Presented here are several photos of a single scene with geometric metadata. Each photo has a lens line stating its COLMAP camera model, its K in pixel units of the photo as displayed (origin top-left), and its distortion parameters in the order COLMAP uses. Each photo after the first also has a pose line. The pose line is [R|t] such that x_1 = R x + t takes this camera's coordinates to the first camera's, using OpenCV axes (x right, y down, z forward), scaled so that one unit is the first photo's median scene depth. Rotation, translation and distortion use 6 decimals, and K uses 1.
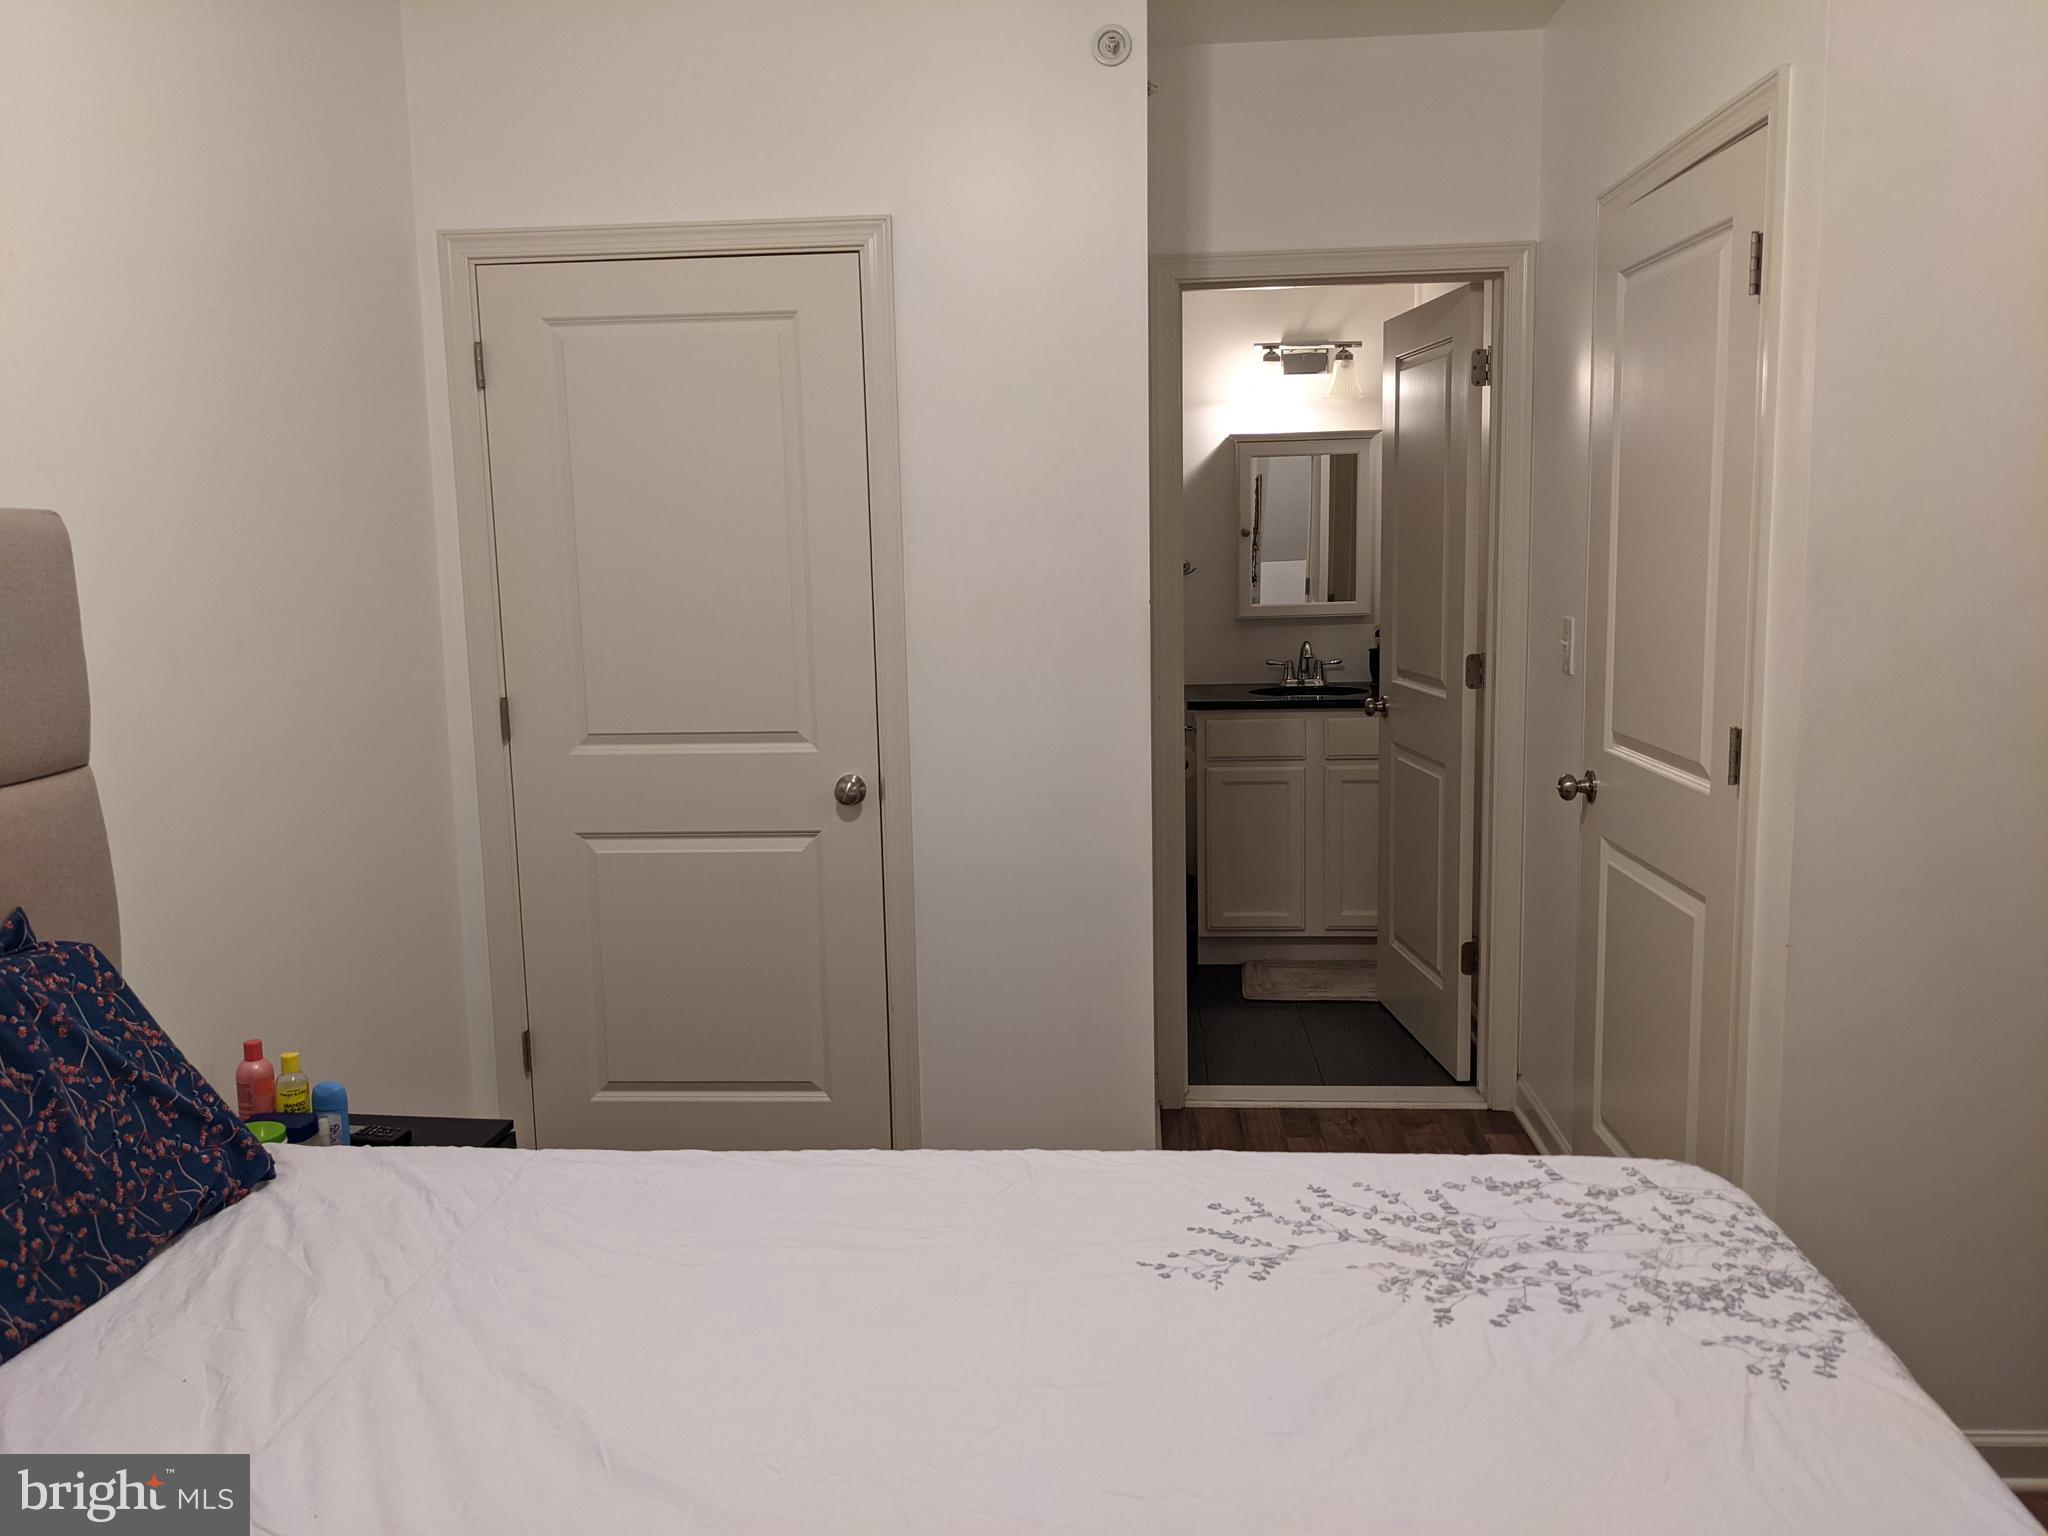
lens RADIAL K [[1585.0, 0, 1024.0], [0, 1585.0, 768.0], [0, 0, 1]] dist [0.054812, -0.083752]
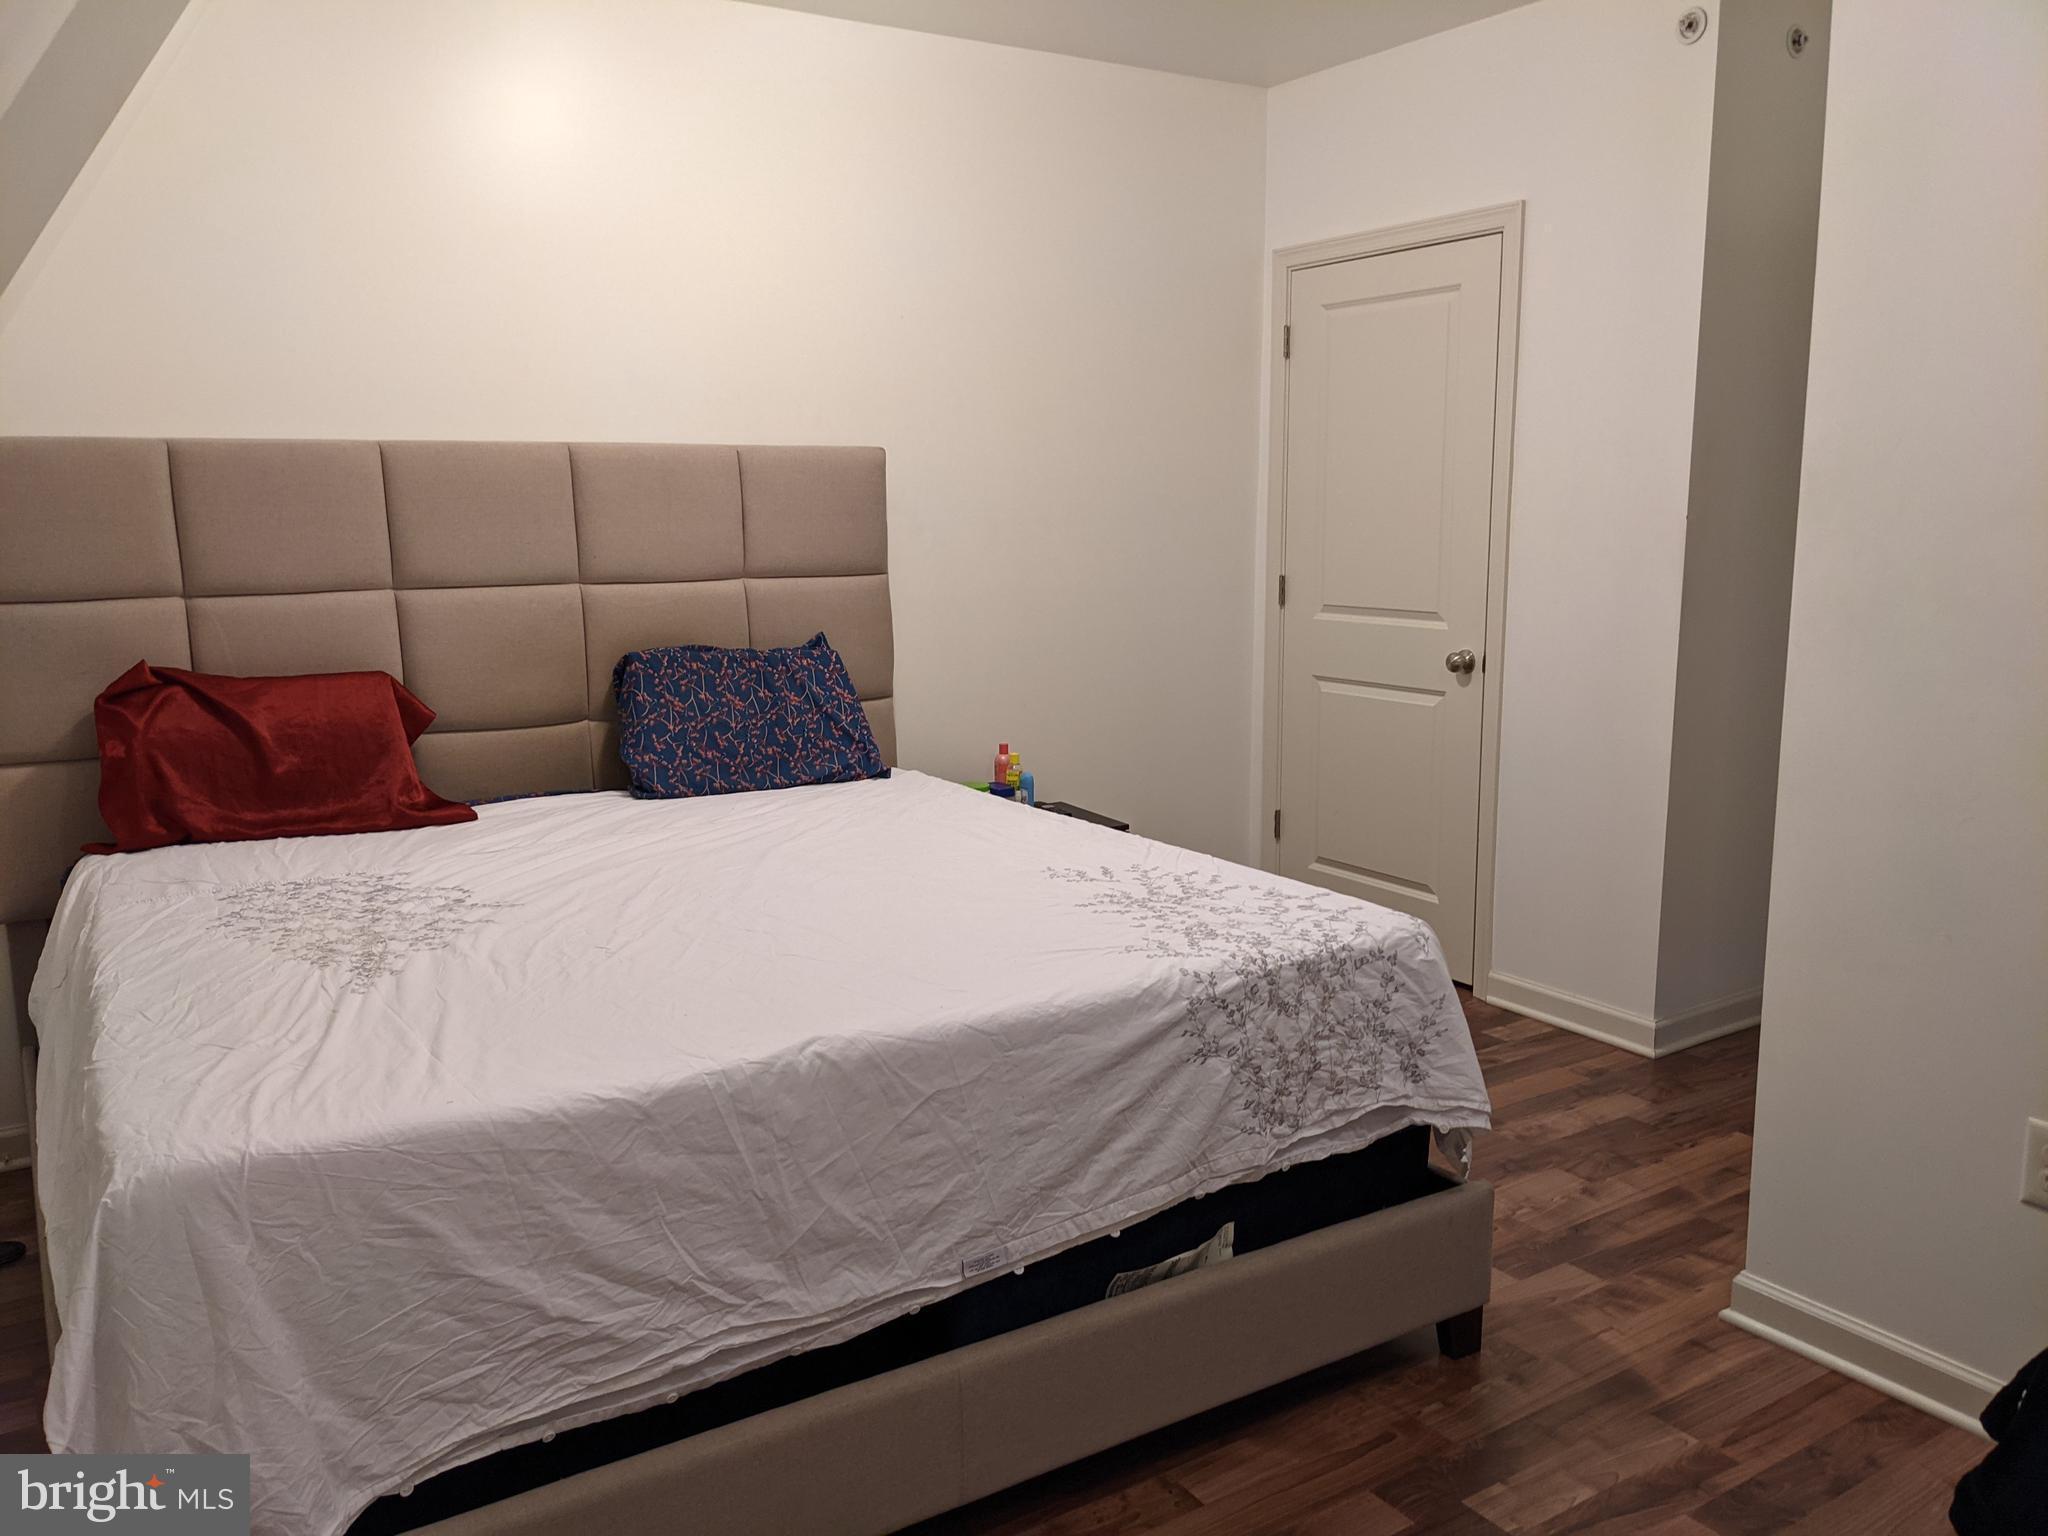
lens RADIAL K [[1614.3, 0, 1054.8], [0, 1614.3, 771.8], [0, 0, 1]] dist [0.083749, -0.103209]
pose [[0.609458, 0.150737, -0.778357, 1.063407], [-0.117822, 0.988078, 0.099096, 0.016237], [0.784015, 0.031313, 0.619952, -0.092580]]
